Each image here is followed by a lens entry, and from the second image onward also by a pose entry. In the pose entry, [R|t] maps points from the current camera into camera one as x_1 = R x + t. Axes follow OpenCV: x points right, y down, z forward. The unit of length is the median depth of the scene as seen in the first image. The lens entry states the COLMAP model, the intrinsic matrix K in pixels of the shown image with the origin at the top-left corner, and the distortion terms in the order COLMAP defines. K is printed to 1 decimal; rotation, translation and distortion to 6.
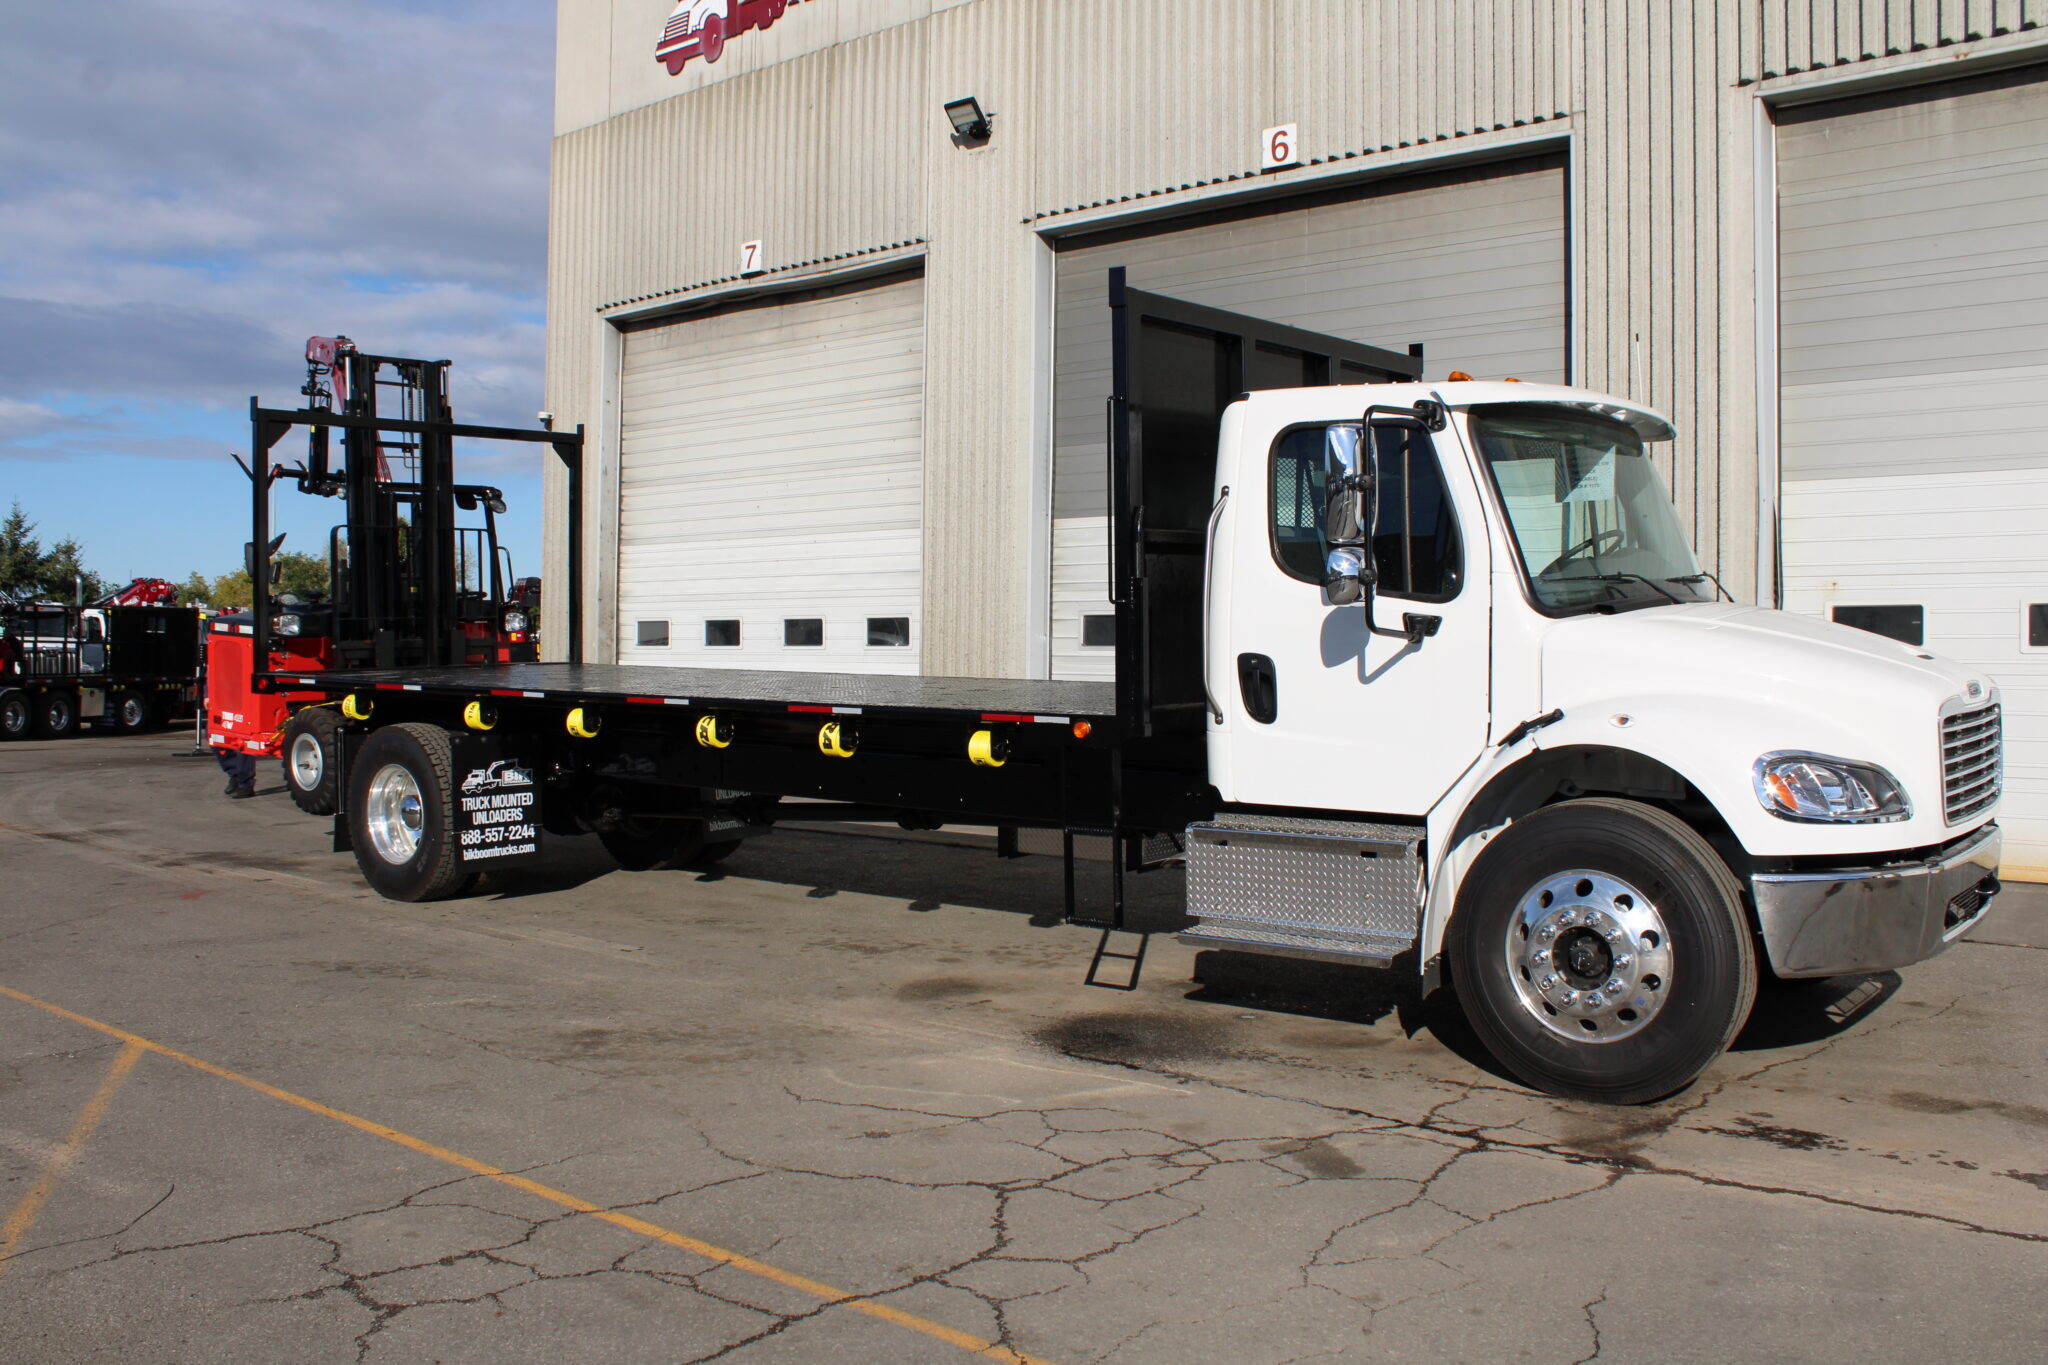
lens RADIAL K [[1820.3, 0, 1024.1], [0, 1820.3, 653.4], [0, 0, 1]] dist [-0.155467, 0.143348]
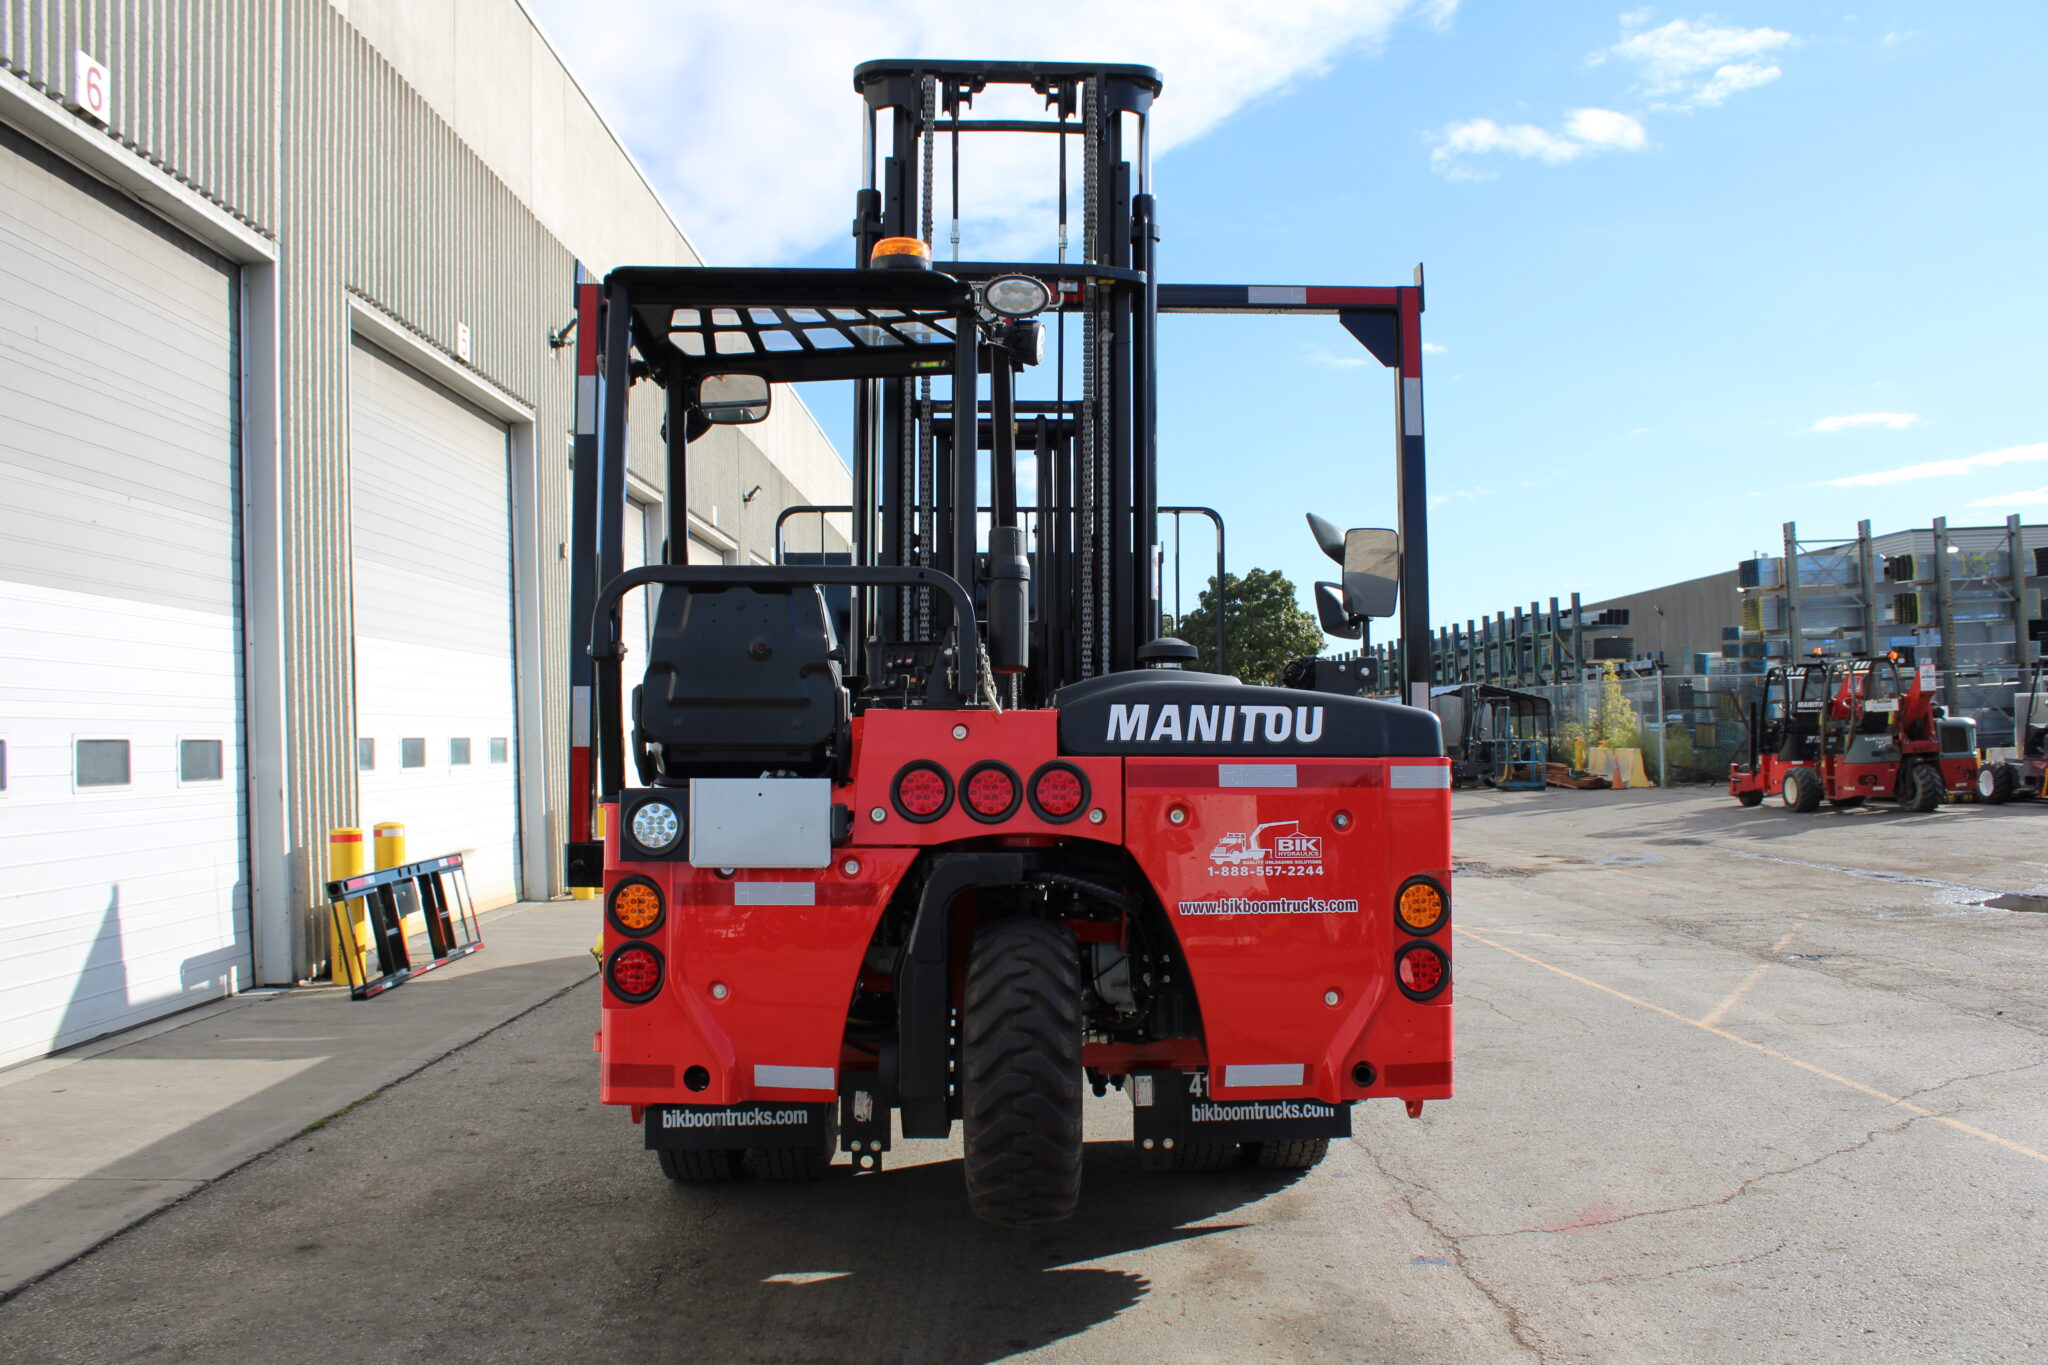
lens RADIAL K [[1714.3, 0, 1028.2], [0, 1714.3, 668.0], [0, 0, 1]] dist [-0.165290, 0.147756]
pose [[-0.653211, 0.044769, 0.755851, -0.714566], [0.026390, 0.998990, -0.036364, -0.020305], [-0.756716, -0.003806, -0.653733, 1.391225]]
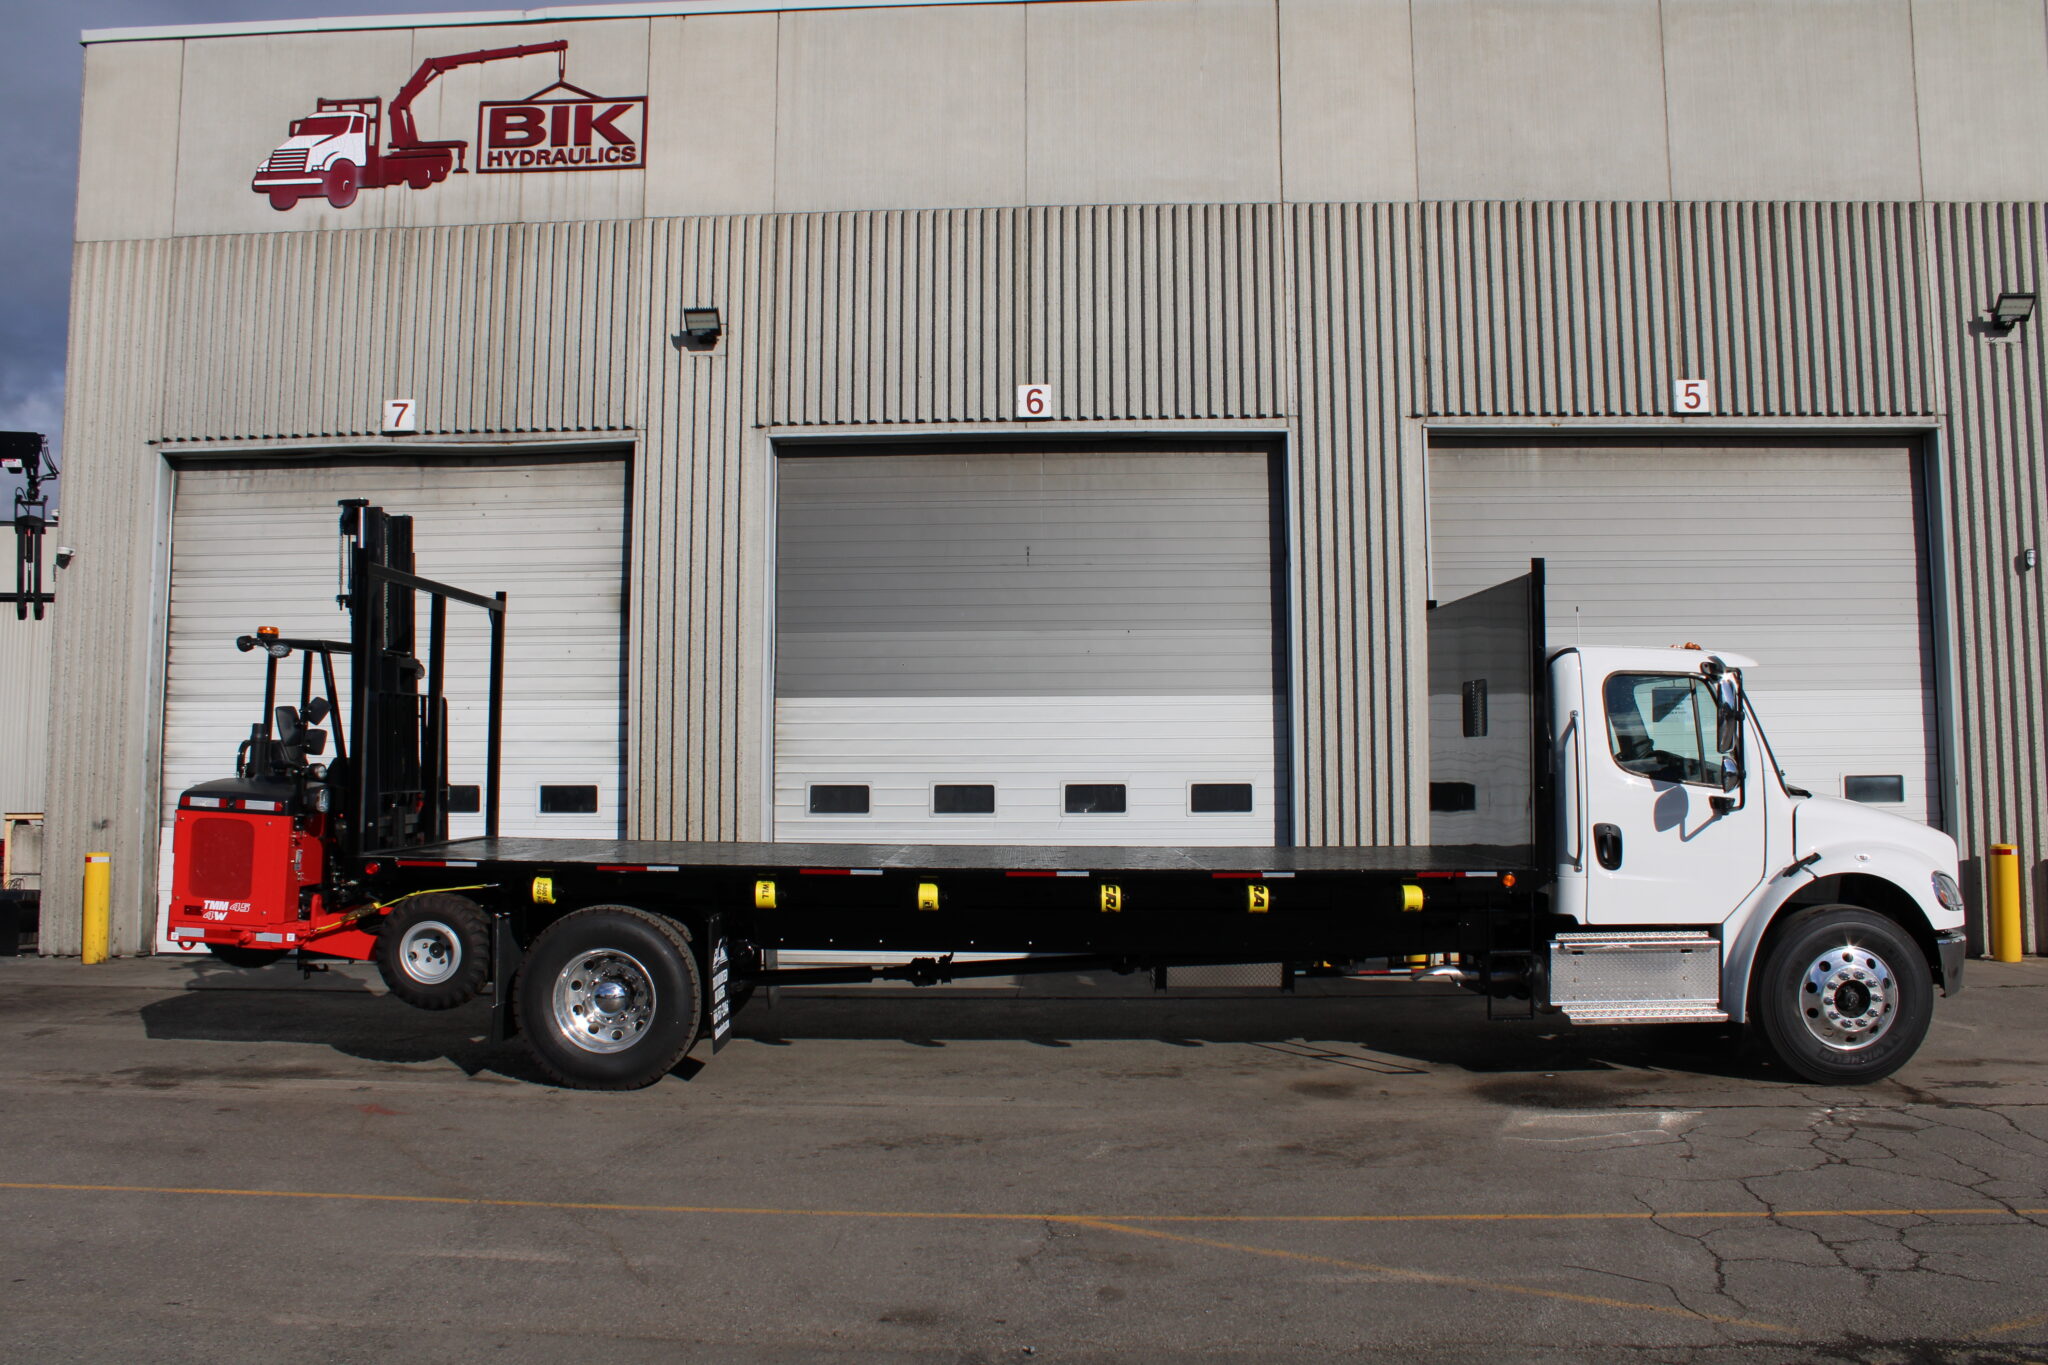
lens RADIAL K [[1714.3, 0, 1028.2], [0, 1714.3, 668.0], [0, 0, 1]] dist [-0.165290, 0.147756]
pose [[0.784968, 0.040134, 0.618235, -0.695337], [0.008288, 0.997130, -0.075254, -0.017199], [-0.619481, 0.064196, 0.782383, 0.127445]]
